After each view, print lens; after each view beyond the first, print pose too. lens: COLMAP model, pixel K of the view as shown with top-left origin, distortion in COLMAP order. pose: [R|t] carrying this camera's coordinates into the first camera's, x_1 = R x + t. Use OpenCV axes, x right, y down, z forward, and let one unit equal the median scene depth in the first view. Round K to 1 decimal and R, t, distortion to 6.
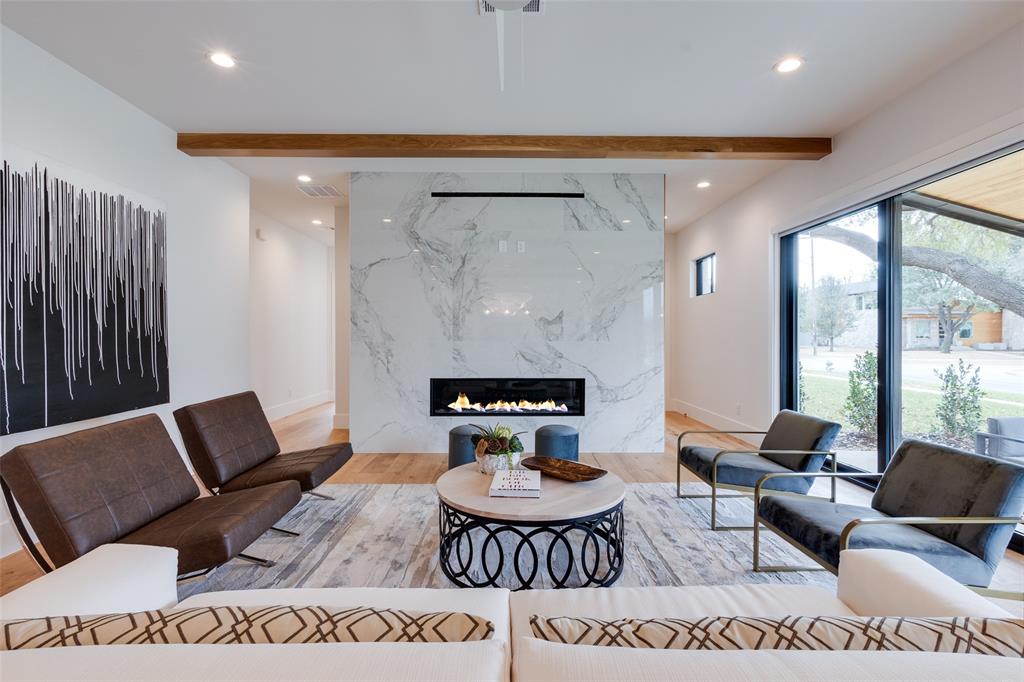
lens RADIAL K [[462.2, 0, 513.5], [0, 462.2, 333.3], [0, 0, 1]] dist [-0.000800, 0.000103]
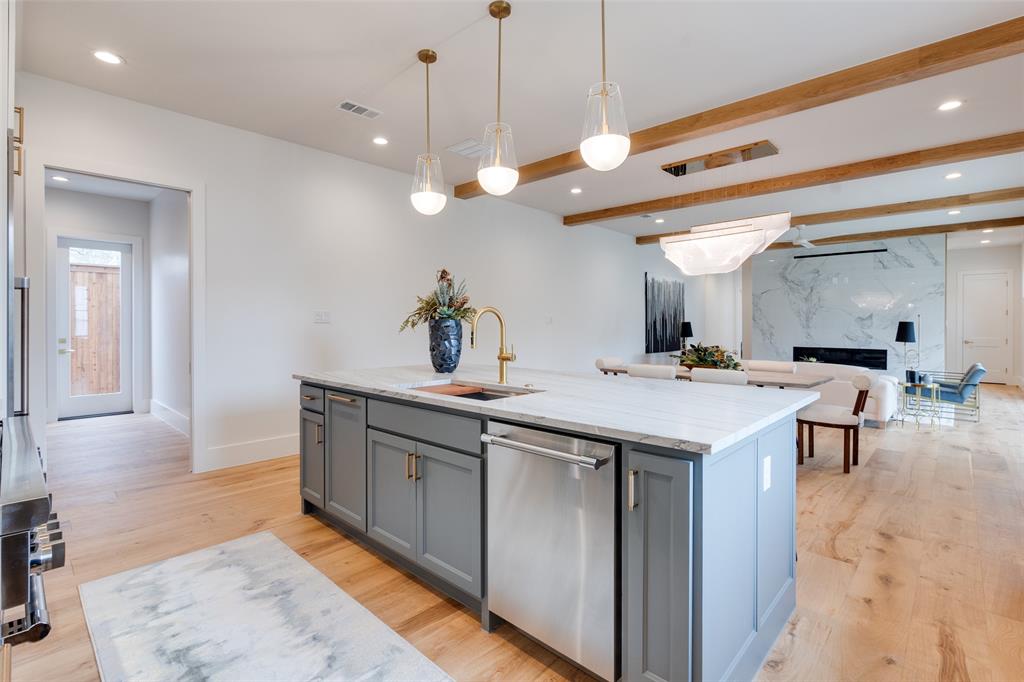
lens RADIAL K [[482.1, 0, 518.8], [0, 482.1, 326.0], [0, 0, 1]] dist [-0.002702, -0.000285]
pose [[0.734335, 0.003426, -0.678779, 0.378664], [0.000929, 0.999981, 0.006053, -0.009062], [0.678787, -0.005076, 0.734318, -1.405921]]
